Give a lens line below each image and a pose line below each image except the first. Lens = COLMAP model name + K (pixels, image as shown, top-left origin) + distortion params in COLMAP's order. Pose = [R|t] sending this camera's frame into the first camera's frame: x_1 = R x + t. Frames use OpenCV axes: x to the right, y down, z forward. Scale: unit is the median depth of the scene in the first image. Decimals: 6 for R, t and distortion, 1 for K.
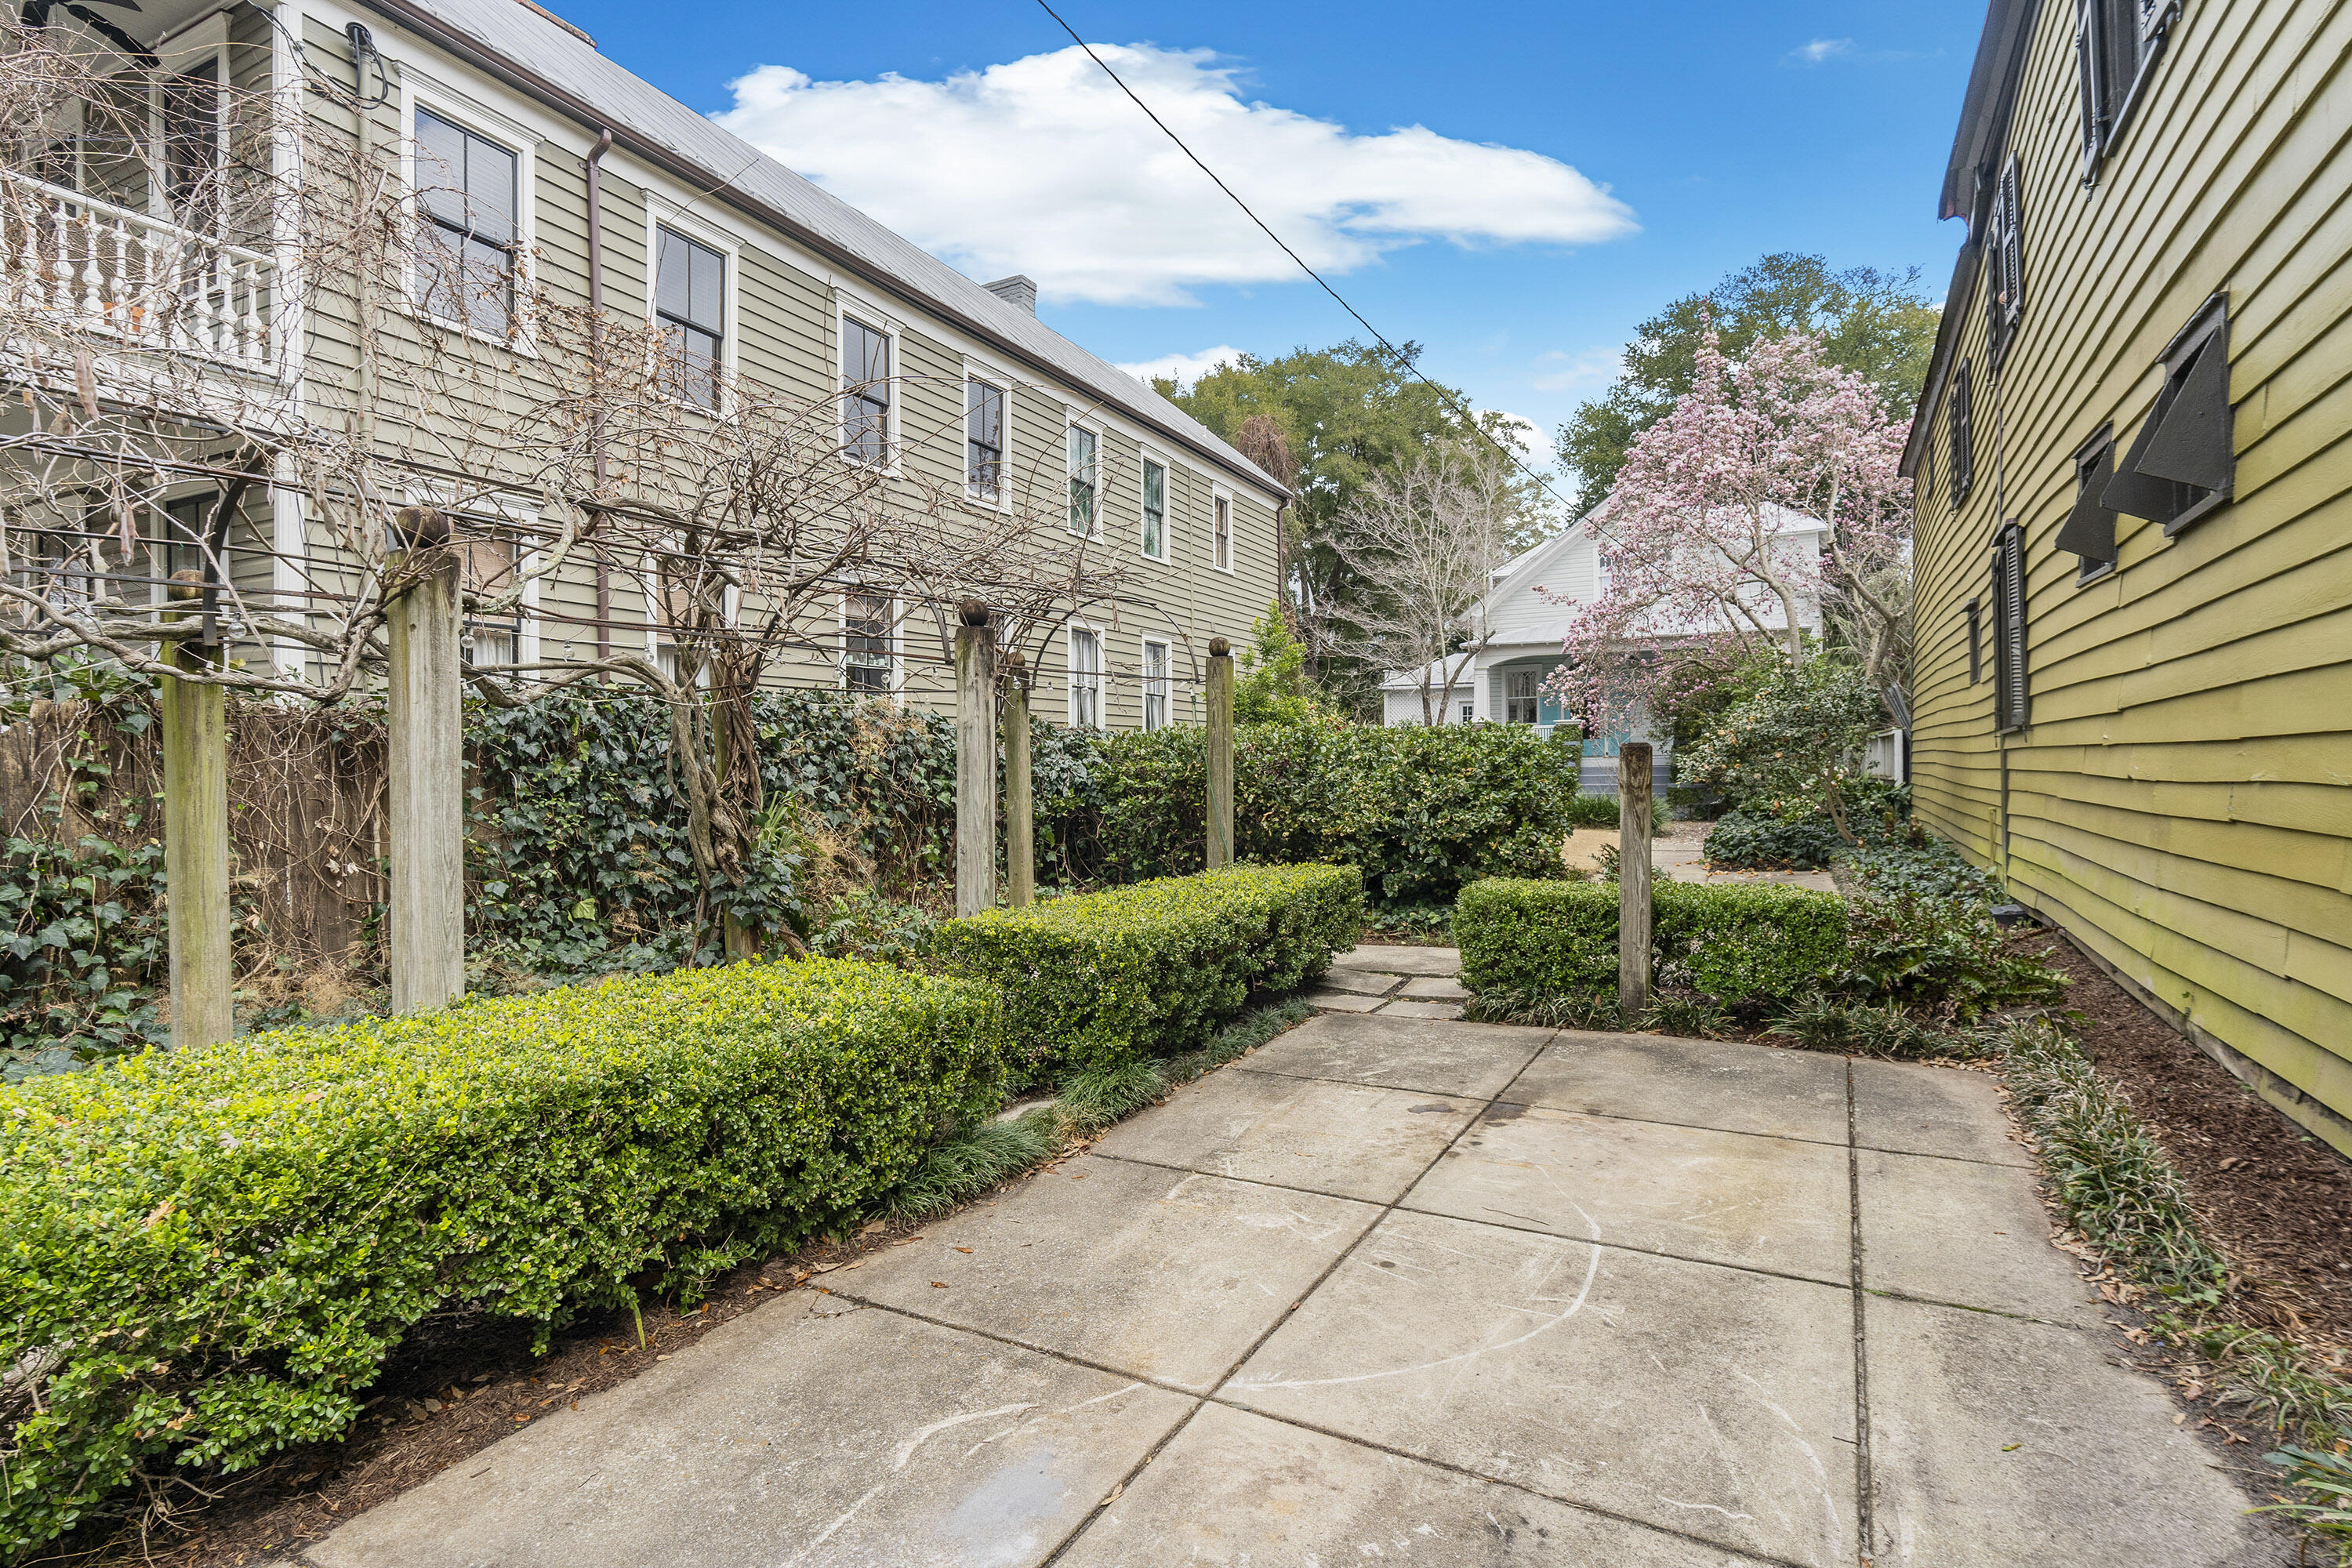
lens RADIAL K [[1193.6, 0, 1176.0], [0, 1193.6, 784.0], [0, 0, 1]] dist [0.004691, 0.001067]
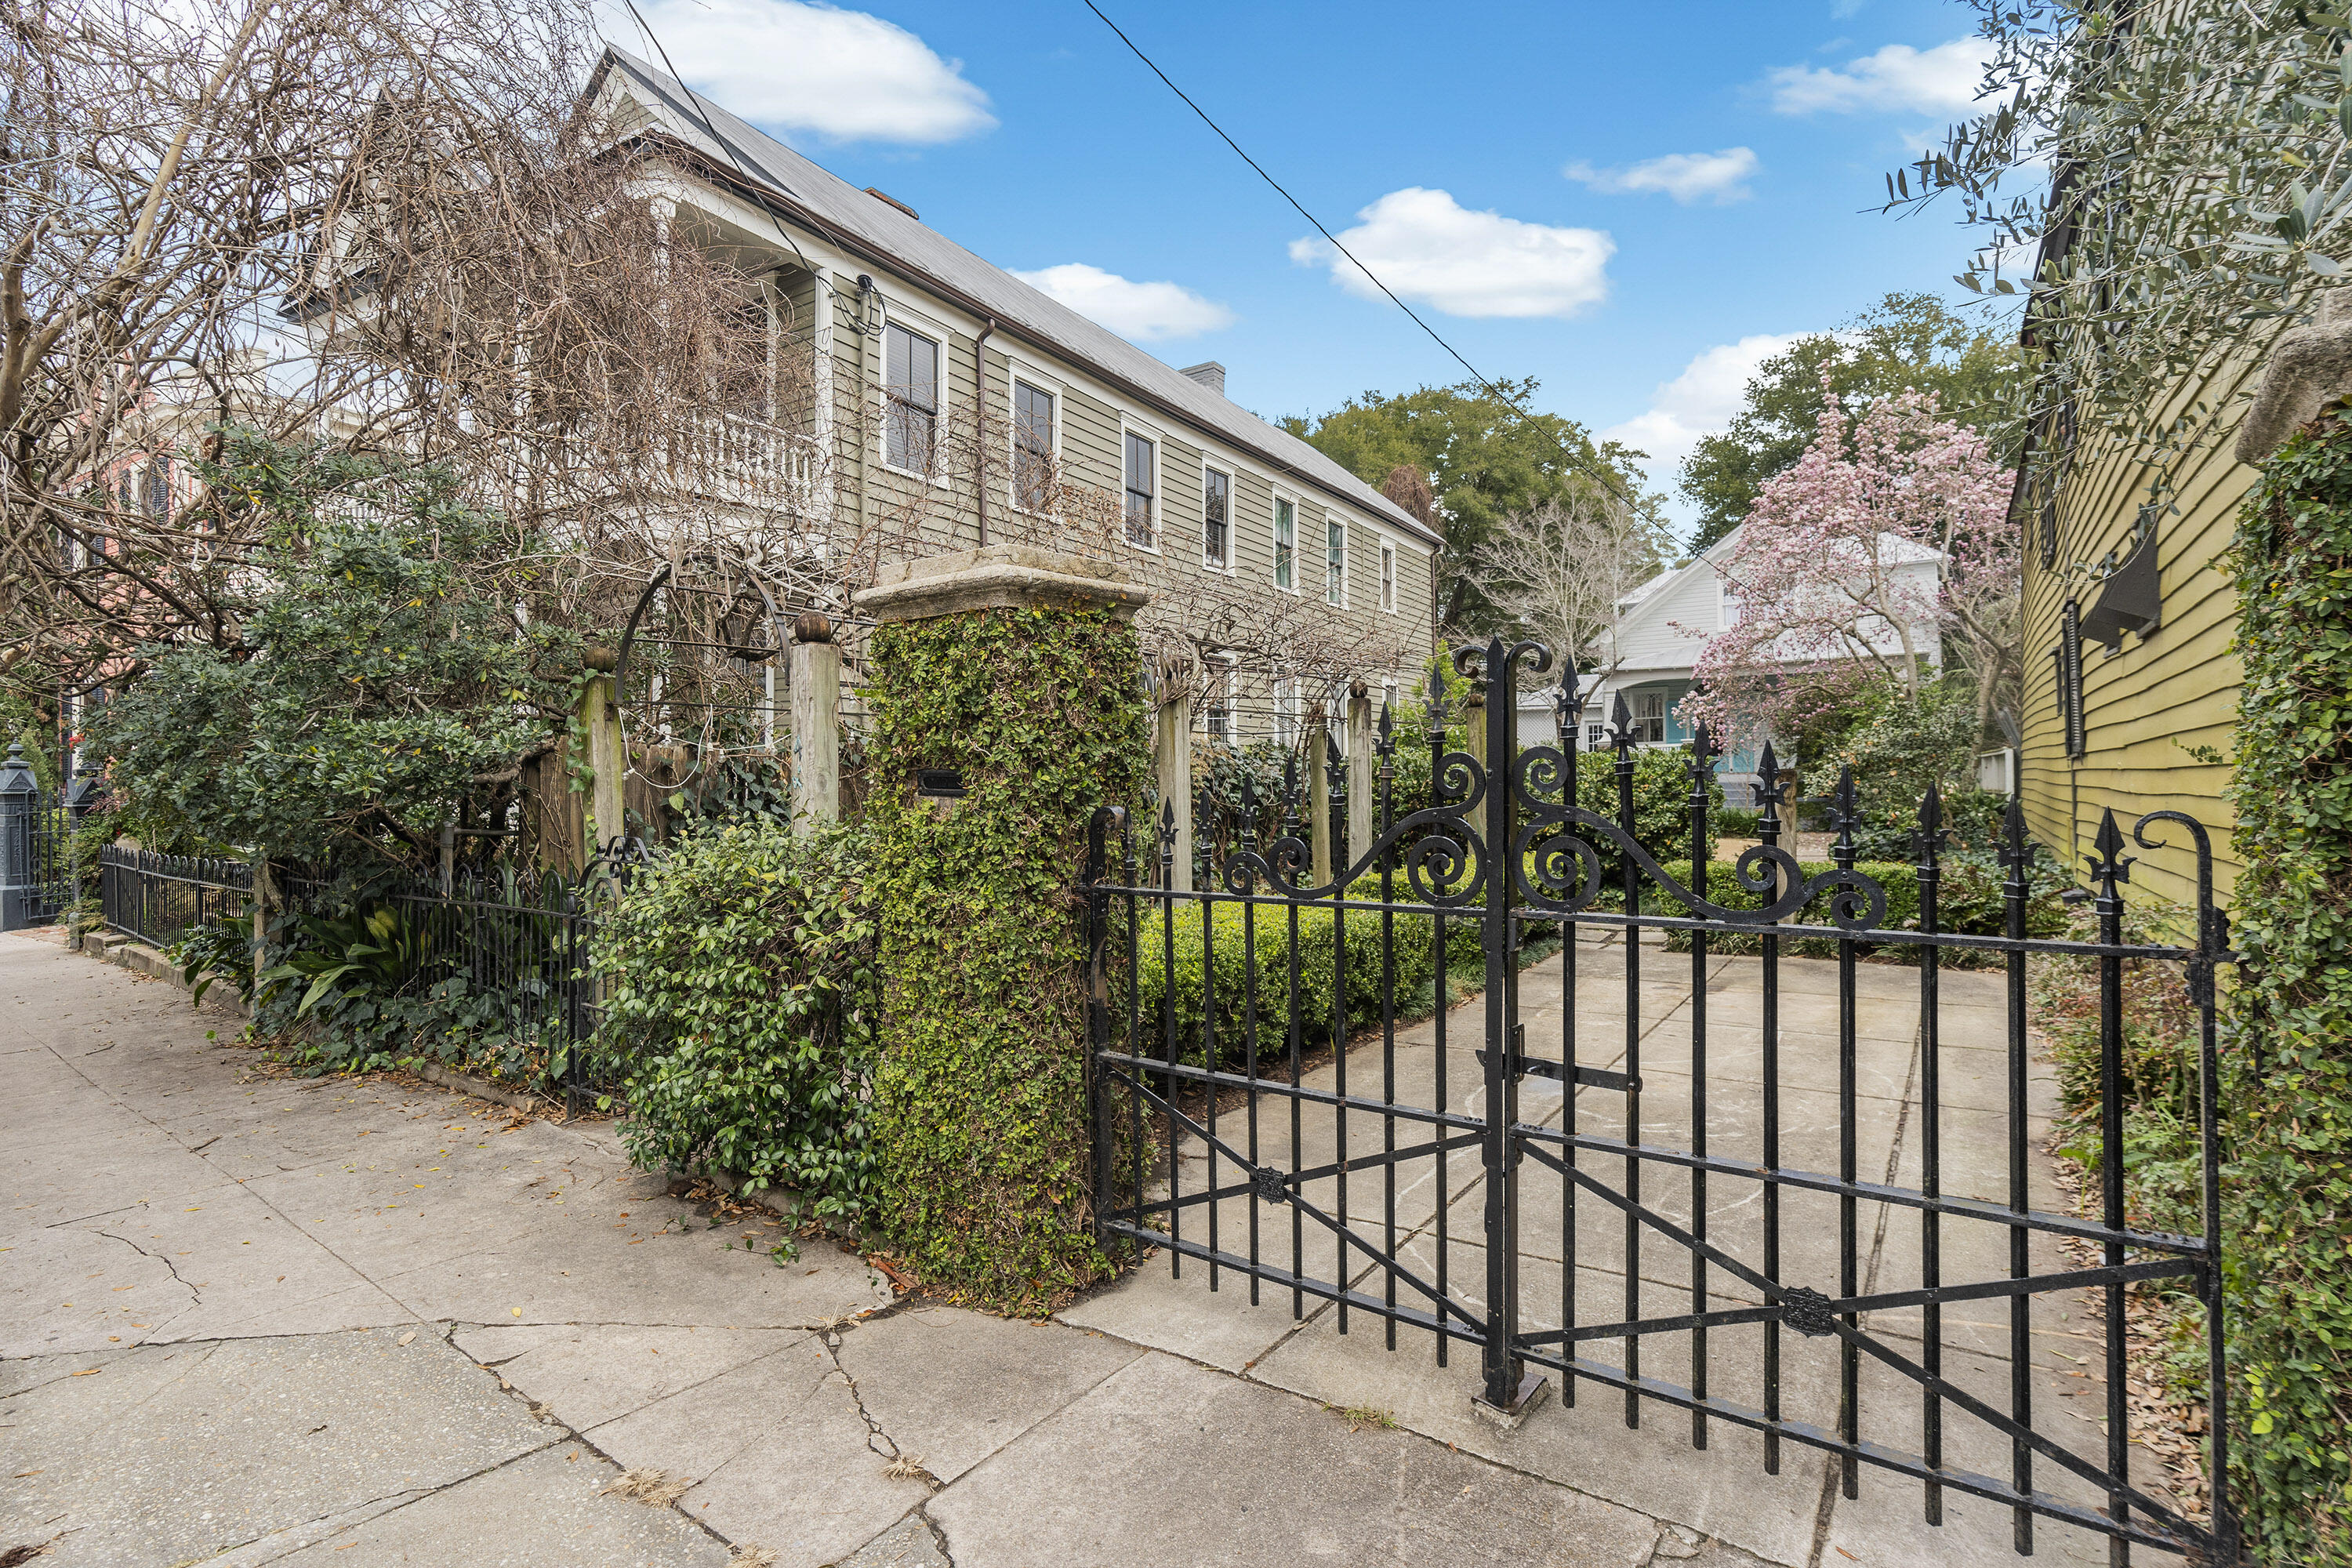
lens RADIAL K [[1206.1, 0, 1176.0], [0, 1206.1, 784.0], [0, 0, 1]] dist [0.015627, 0.000643]
pose [[0.997186, -0.001319, -0.074949, -0.080687], [0.000366, 0.999919, -0.012721, 0.001196], [0.074960, 0.012657, 0.997106, -0.176128]]
